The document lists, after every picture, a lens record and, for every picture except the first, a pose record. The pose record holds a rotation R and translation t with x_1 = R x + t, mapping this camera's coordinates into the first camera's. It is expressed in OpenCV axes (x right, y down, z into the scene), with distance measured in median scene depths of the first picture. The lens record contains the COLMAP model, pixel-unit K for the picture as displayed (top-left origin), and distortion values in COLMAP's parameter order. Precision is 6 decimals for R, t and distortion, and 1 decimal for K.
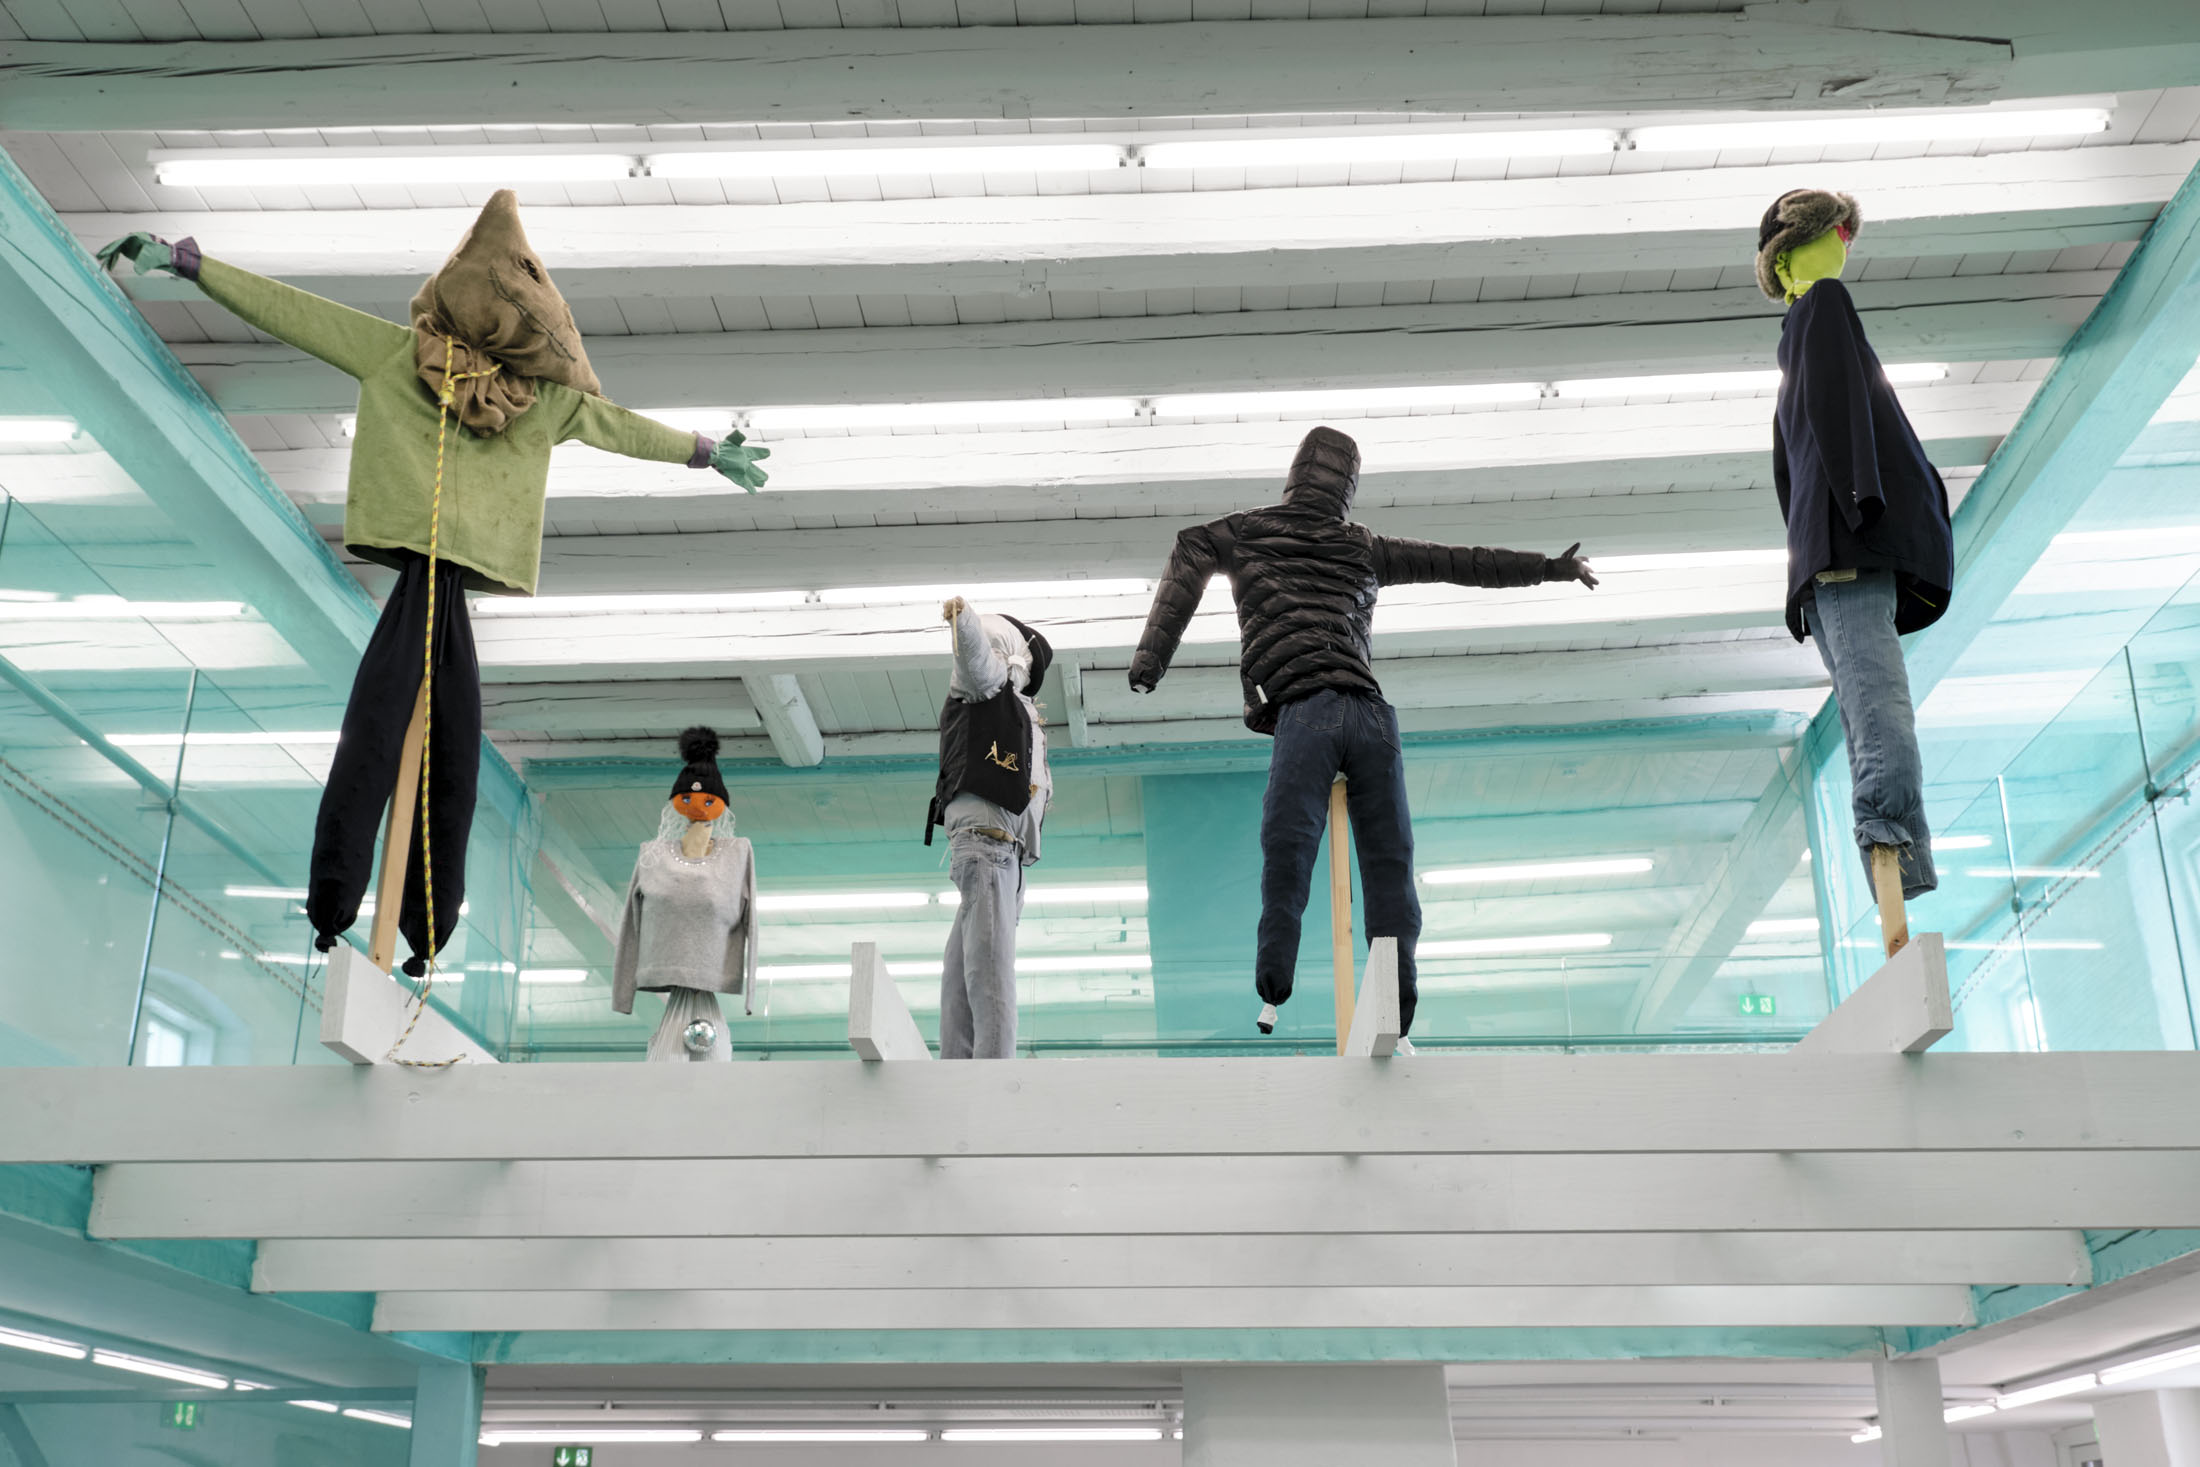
lens RADIAL K [[2196.1, 0, 1100.0], [0, 2196.1, 733.5], [0, 0, 1]] dist [0.010613, -0.011516]
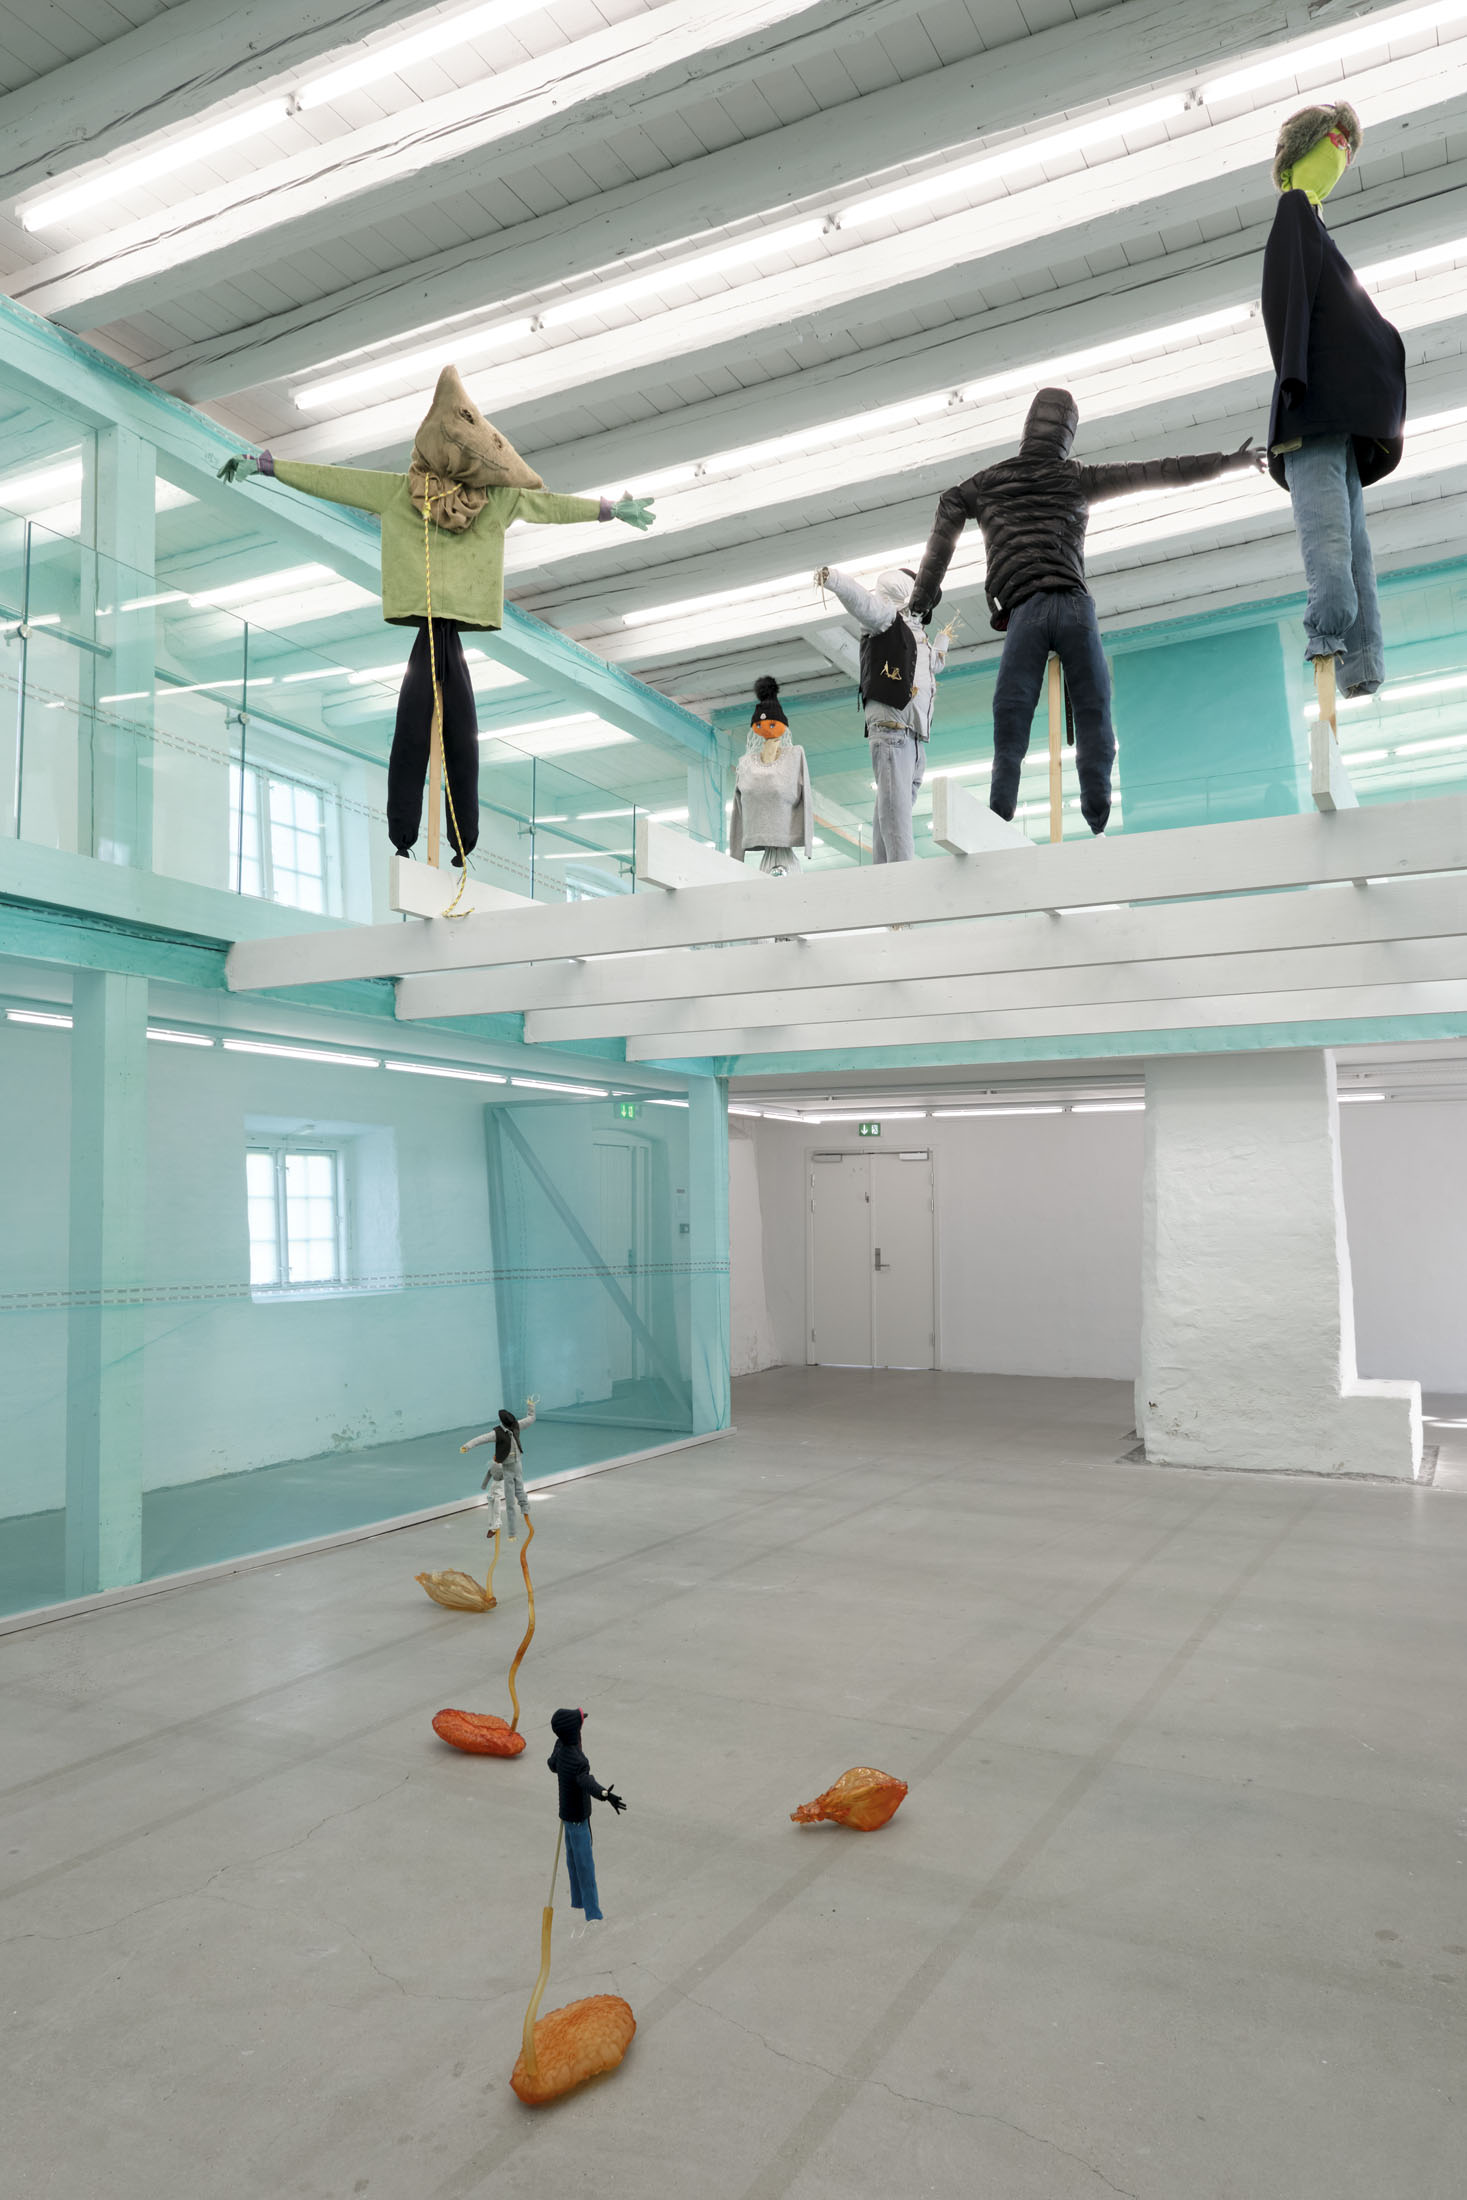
lens RADIAL K [[1474.7, 0, 733.5], [0, 1474.7, 1100.0], [0, 0, 1]] dist [-0.011318, -0.007400]
pose [[0.902806, -0.036021, -0.428537, 0.312125], [0.159076, 0.953778, 0.254957, 0.018198], [0.399545, -0.298347, 0.866806, 0.004986]]
